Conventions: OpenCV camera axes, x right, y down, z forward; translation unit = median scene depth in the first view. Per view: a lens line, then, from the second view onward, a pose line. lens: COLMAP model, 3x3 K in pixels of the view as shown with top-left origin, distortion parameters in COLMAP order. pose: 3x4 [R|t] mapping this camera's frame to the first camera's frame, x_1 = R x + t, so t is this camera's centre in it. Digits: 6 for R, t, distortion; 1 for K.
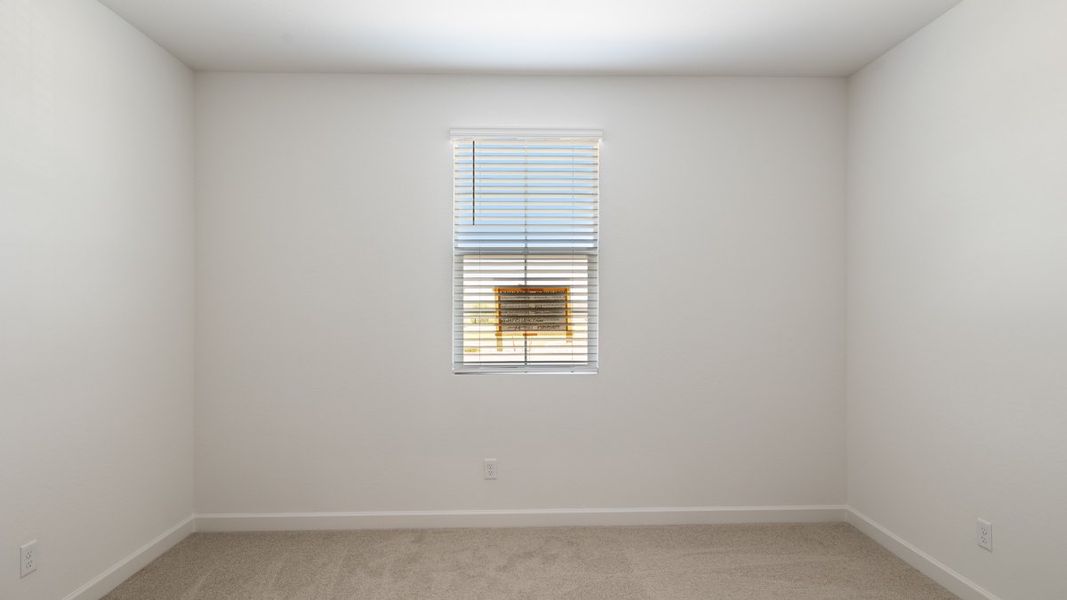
lens RADIAL K [[643.3, 0, 530.2], [0, 643.3, 297.1], [0, 0, 1]] dist [0.001014, -0.001528]
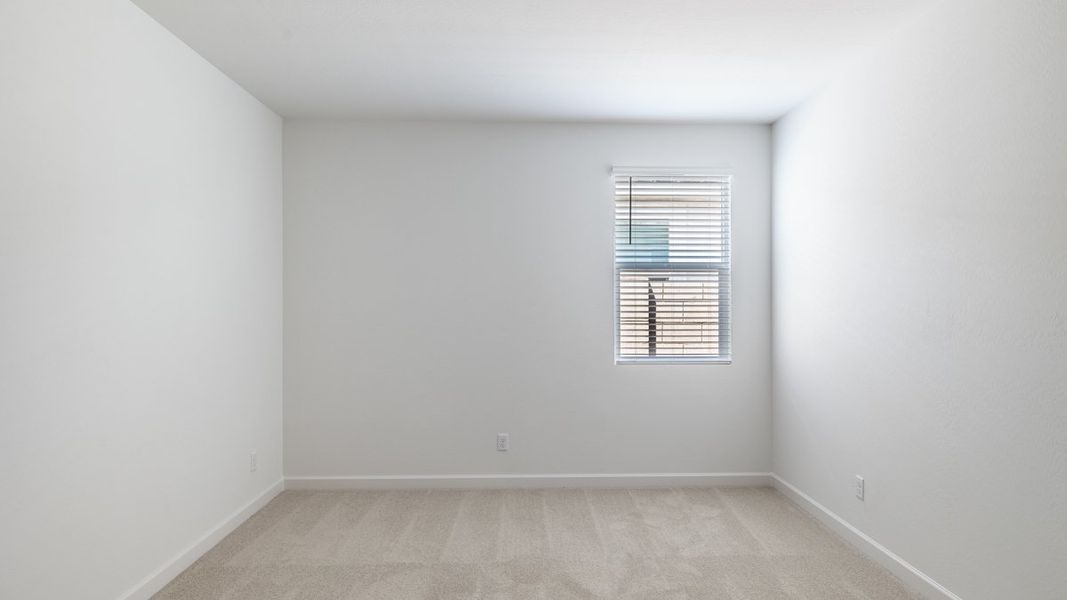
lens RADIAL K [[522.5, 0, 539.2], [0, 522.5, 294.4], [0, 0, 1]] dist [-0.004252, -0.000056]
pose [[0.999951, 0.002043, -0.009641, -0.250713], [-0.002177, 0.999901, -0.013922, -0.000397], [0.009611, 0.013943, 0.999857, -0.013215]]
